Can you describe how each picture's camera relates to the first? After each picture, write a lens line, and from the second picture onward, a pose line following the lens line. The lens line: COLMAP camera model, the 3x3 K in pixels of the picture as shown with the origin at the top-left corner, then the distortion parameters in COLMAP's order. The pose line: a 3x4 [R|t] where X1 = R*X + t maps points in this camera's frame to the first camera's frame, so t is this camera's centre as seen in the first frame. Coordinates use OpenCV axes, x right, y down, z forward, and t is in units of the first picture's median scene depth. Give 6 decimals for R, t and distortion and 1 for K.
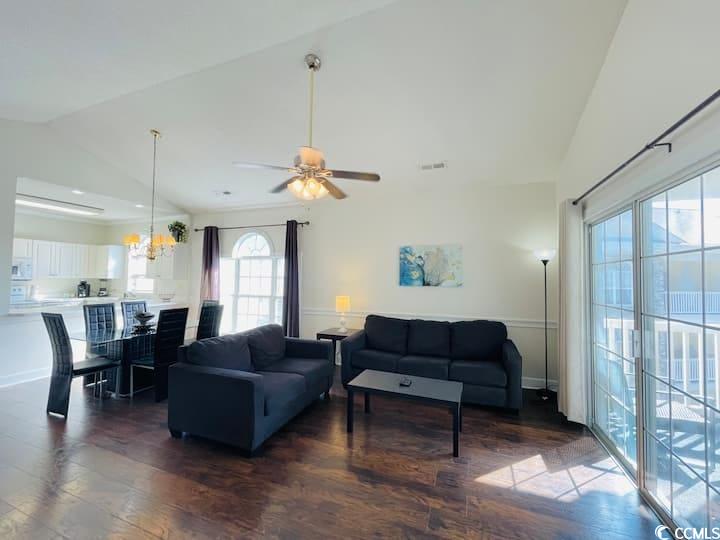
lens RADIAL K [[290.4, 0, 359.4], [0, 290.4, 271.1], [0, 0, 1]] dist [0.002053, -0.000975]
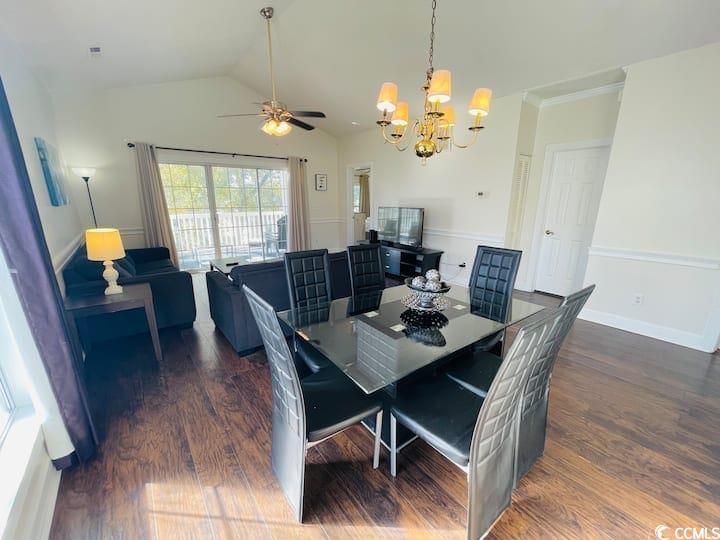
lens RADIAL K [[290.4, 0, 359.4], [0, 290.4, 271.1], [0, 0, 1]] dist [0.002053, -0.000975]
pose [[-0.859744, -0.140346, 0.491064, -0.649544], [-0.026759, 0.972560, 0.231108, 0.020744], [-0.510025, 0.185554, -0.839908, 1.080886]]
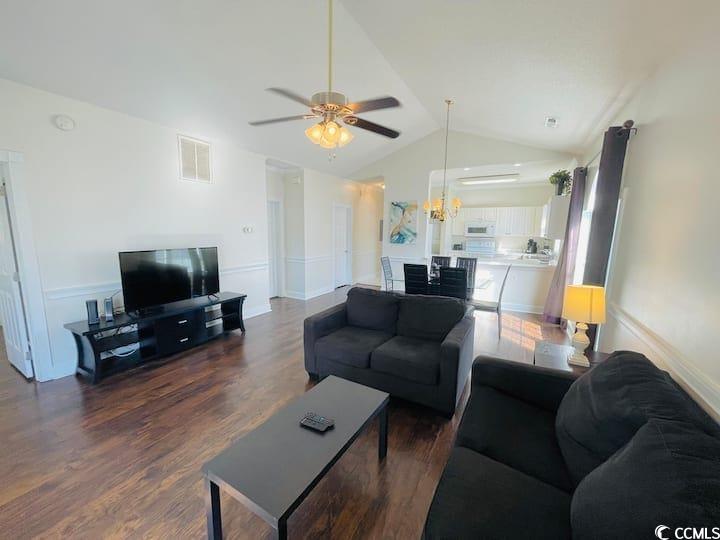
lens RADIAL K [[290.4, 0, 359.4], [0, 290.4, 271.1], [0, 0, 1]] dist [0.002053, -0.000975]
pose [[-0.139731, 0.130983, -0.981488, 0.370873], [0.013451, 0.991372, 0.130387, 0.000830], [0.990098, 0.005017, -0.140287, 0.637090]]
